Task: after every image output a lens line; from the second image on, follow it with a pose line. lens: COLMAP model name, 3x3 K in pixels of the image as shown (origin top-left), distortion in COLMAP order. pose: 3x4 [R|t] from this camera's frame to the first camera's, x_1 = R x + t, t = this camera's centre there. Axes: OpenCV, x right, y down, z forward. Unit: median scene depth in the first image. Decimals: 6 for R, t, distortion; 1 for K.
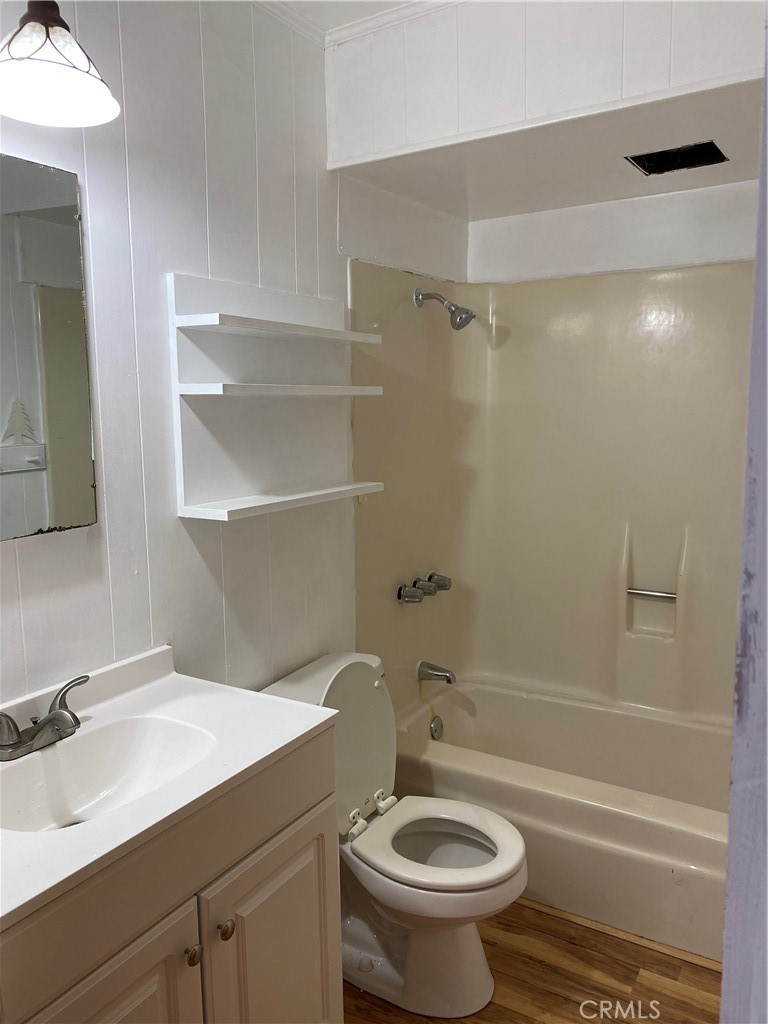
lens RADIAL K [[779.0, 0, 382.6], [0, 779.0, 497.9], [0, 0, 1]] dist [0.058308, -0.084311]
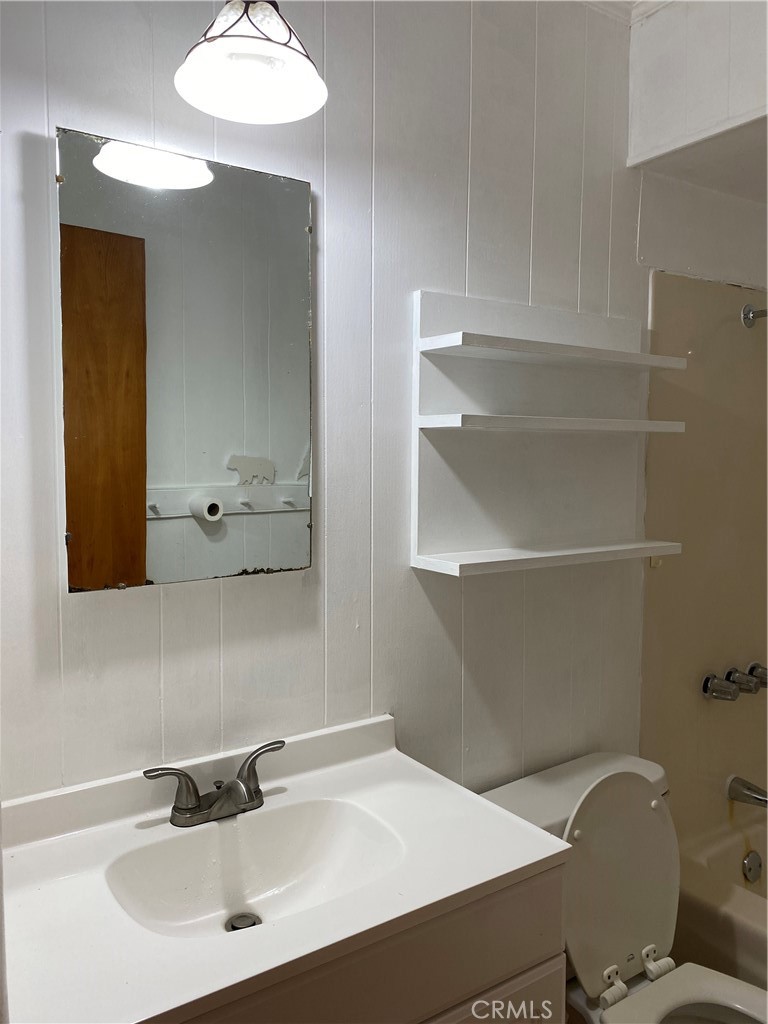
lens RADIAL K [[779.0, 0, 382.6], [0, 779.0, 497.9], [0, 0, 1]] dist [0.058308, -0.084311]
pose [[0.911704, 0.041204, -0.408777, 0.062070], [-0.067323, 0.996492, -0.049707, -0.007522], [0.405295, 0.072839, 0.911280, 0.192886]]
